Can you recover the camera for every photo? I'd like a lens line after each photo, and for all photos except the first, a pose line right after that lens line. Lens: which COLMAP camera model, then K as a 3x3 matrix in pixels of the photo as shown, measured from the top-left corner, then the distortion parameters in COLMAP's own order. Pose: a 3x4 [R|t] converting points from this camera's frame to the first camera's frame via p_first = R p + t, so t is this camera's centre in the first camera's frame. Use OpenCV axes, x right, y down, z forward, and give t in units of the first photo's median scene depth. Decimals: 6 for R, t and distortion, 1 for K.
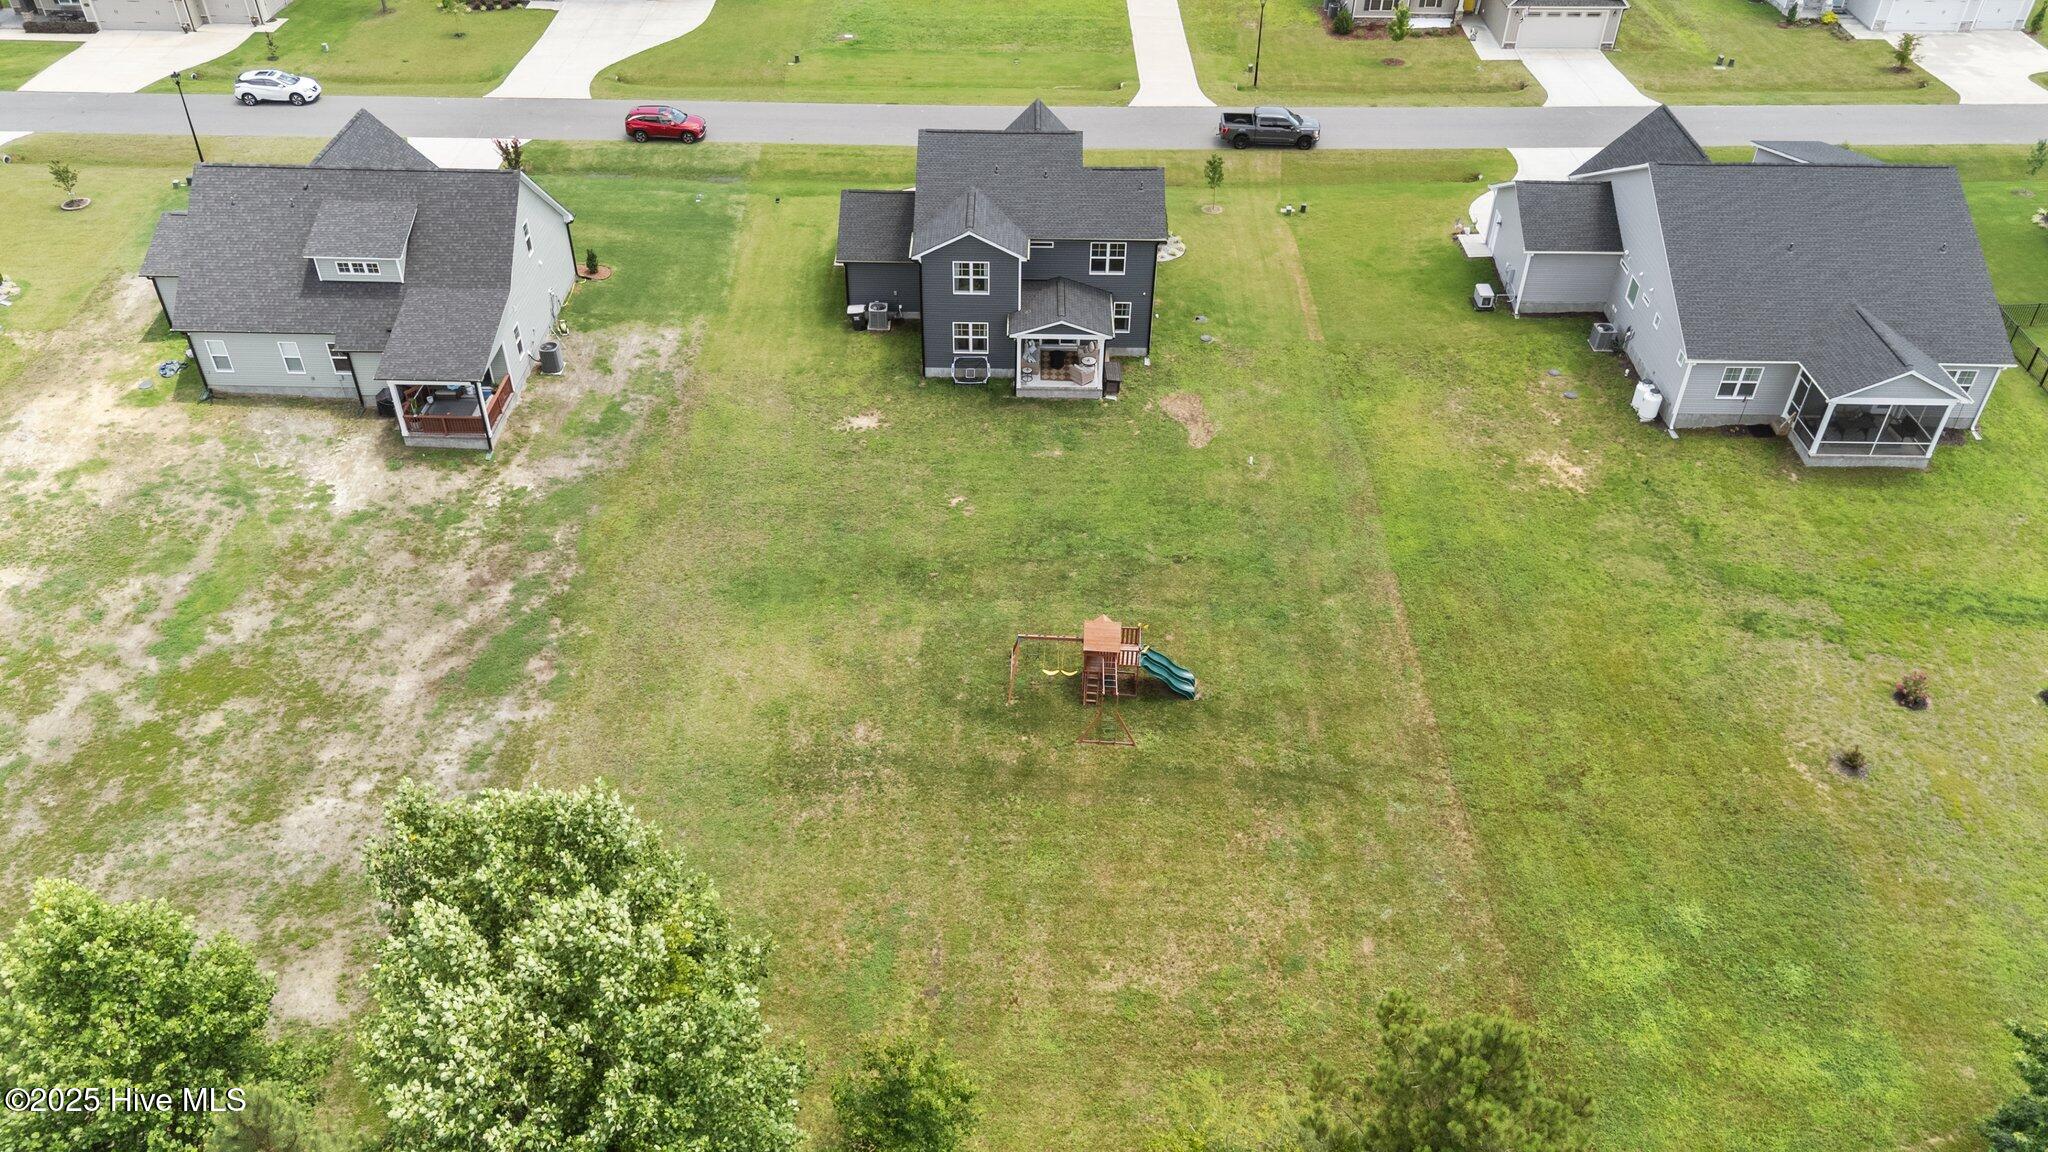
lens RADIAL K [[1498.1, 0, 1014.6], [0, 1498.1, 576.7], [0, 0, 1]] dist [0.104525, -0.161683]
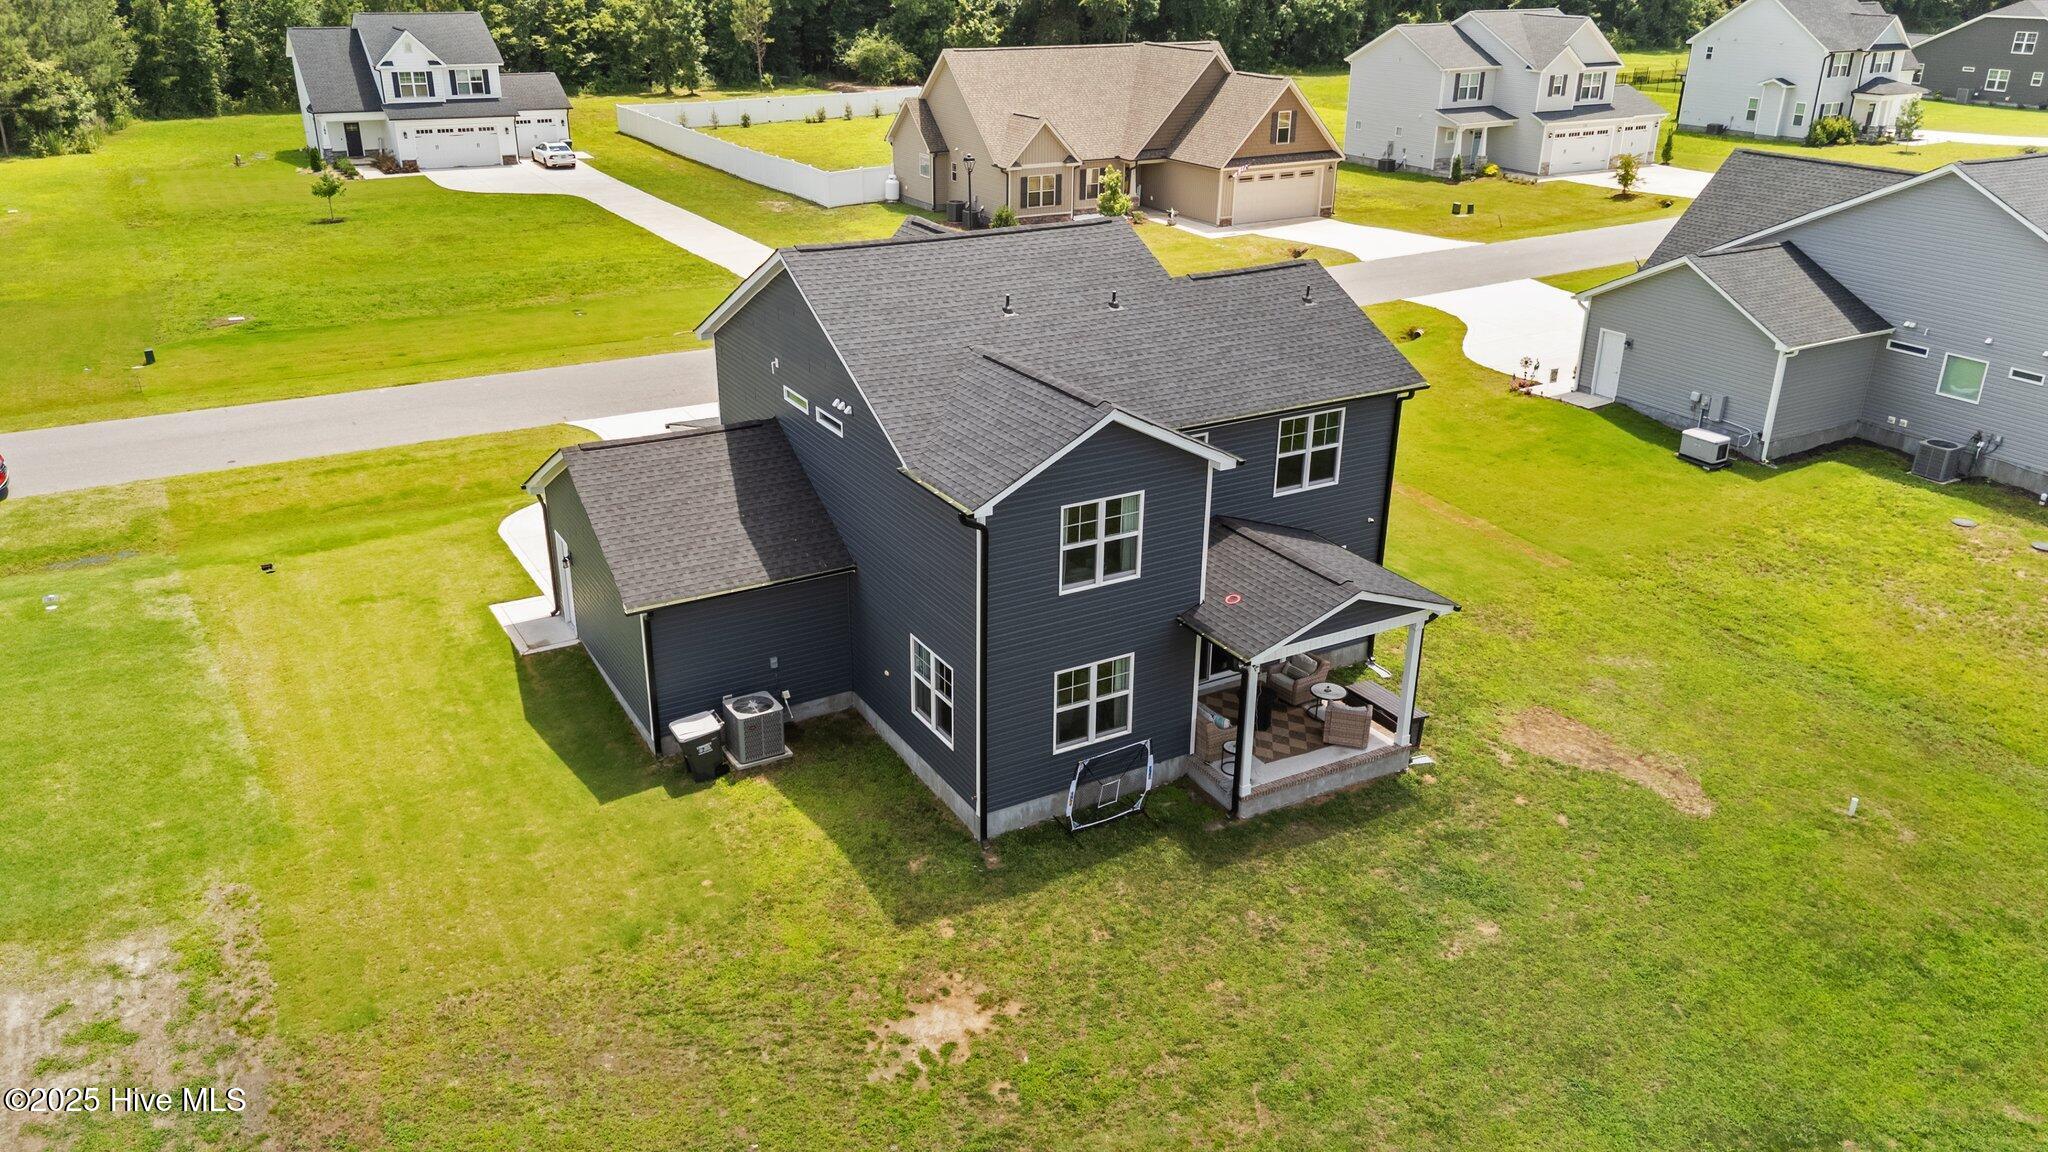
lens RADIAL K [[1508.0, 0, 1019.9], [0, 1508.0, 567.6], [0, 0, 1]] dist [0.082891, -0.085711]
pose [[0.861250, -0.197684, 0.468155, -0.217031], [0.315503, 0.930188, -0.187638, -0.125827], [-0.398379, 0.309308, 0.863494, 0.670644]]
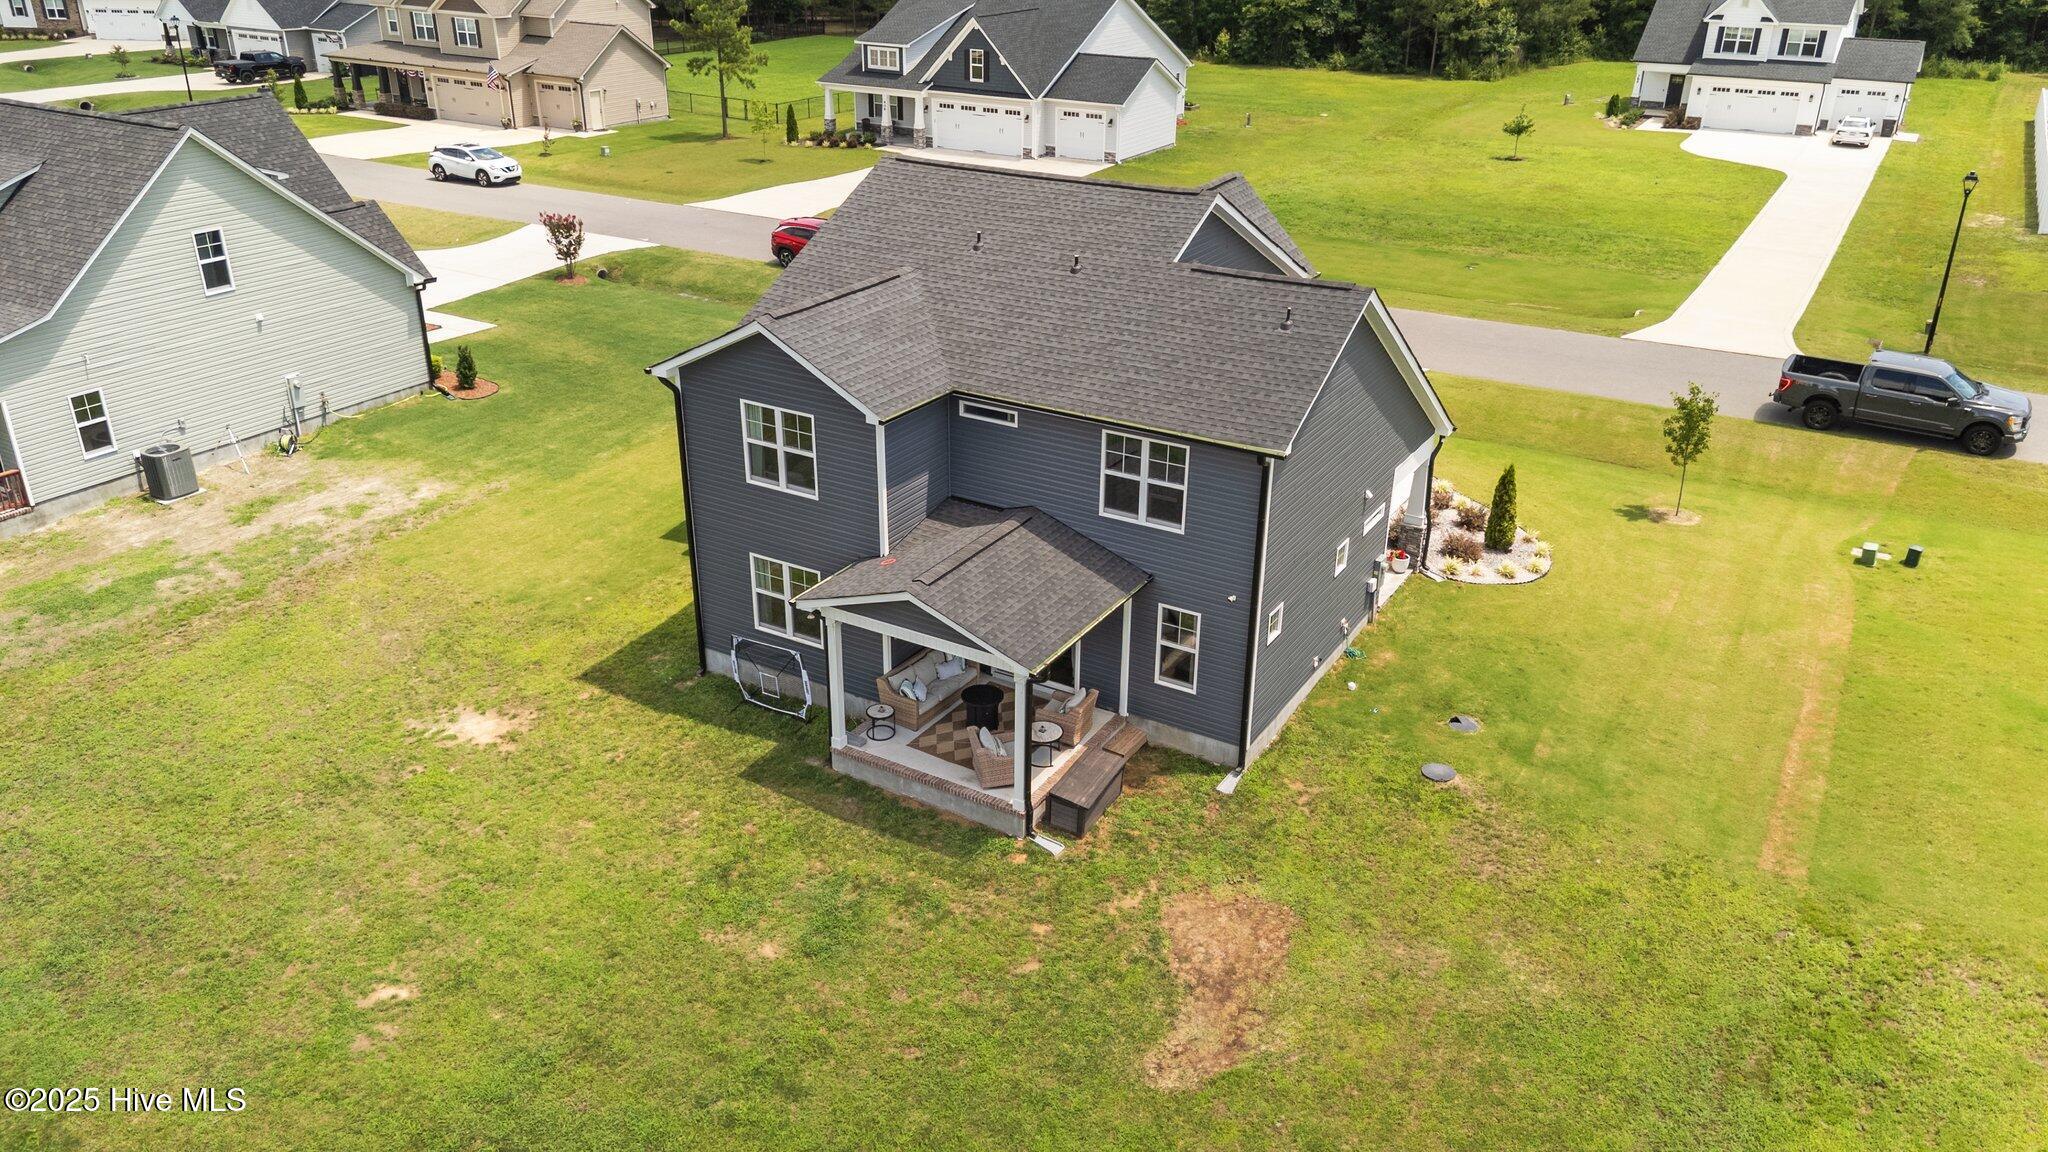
lens RADIAL K [[1508.0, 0, 1019.9], [0, 1508.0, 567.6], [0, 0, 1]] dist [0.082891, -0.085711]
pose [[0.863187, 0.208888, -0.459646, 0.211401], [-0.313920, 0.935078, -0.164571, -0.120409], [0.395428, 0.286347, 0.872721, 0.668241]]
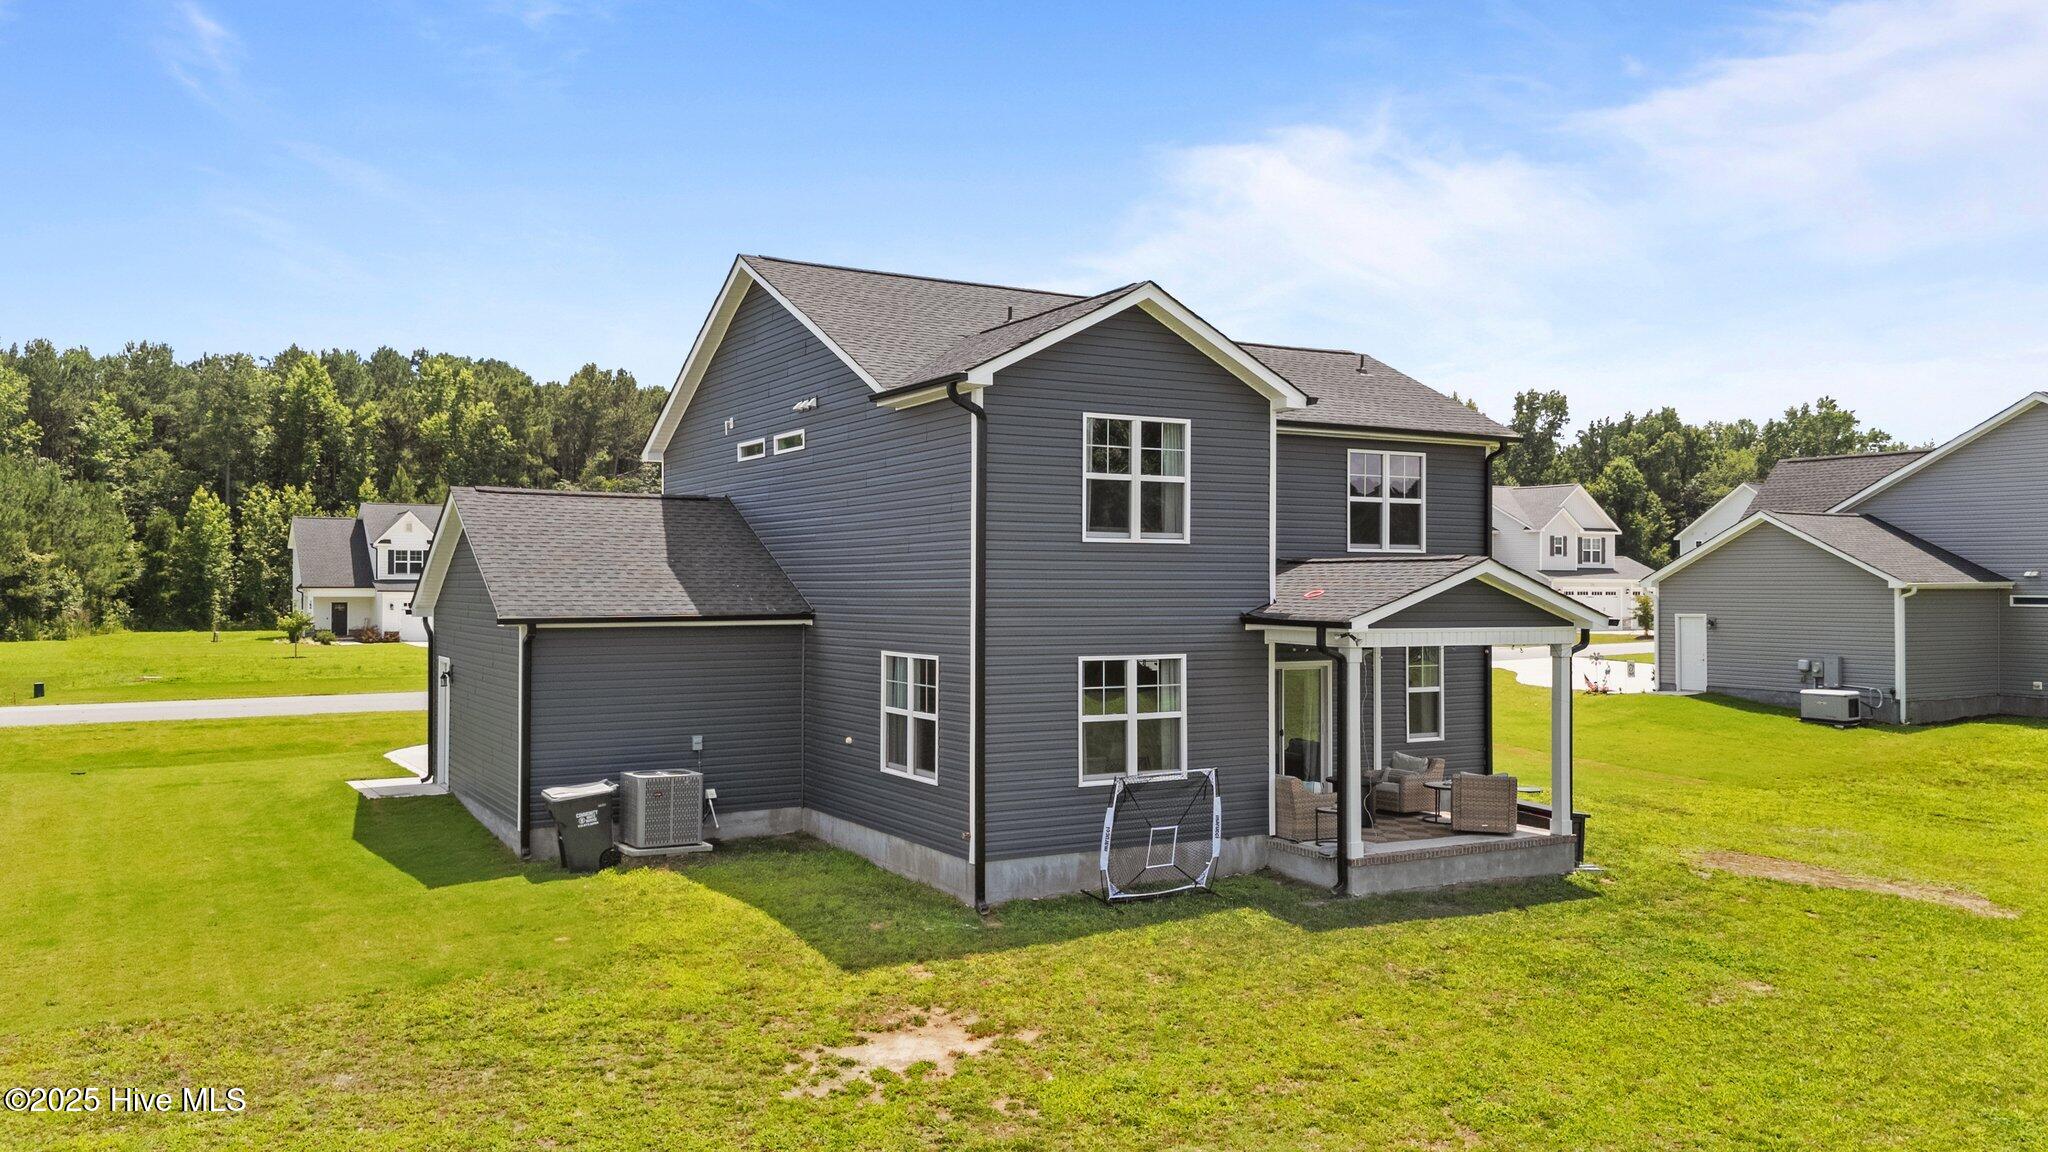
lens RADIAL K [[1521.1, 0, 1020.0], [0, 1521.1, 568.4], [0, 0, 1]] dist [0.072982, -0.077944]
pose [[0.859637, -0.002219, 0.510900, -0.188153], [0.322708, 0.777613, -0.539609, -0.038356], [-0.396085, 0.628740, 0.669181, 0.808954]]
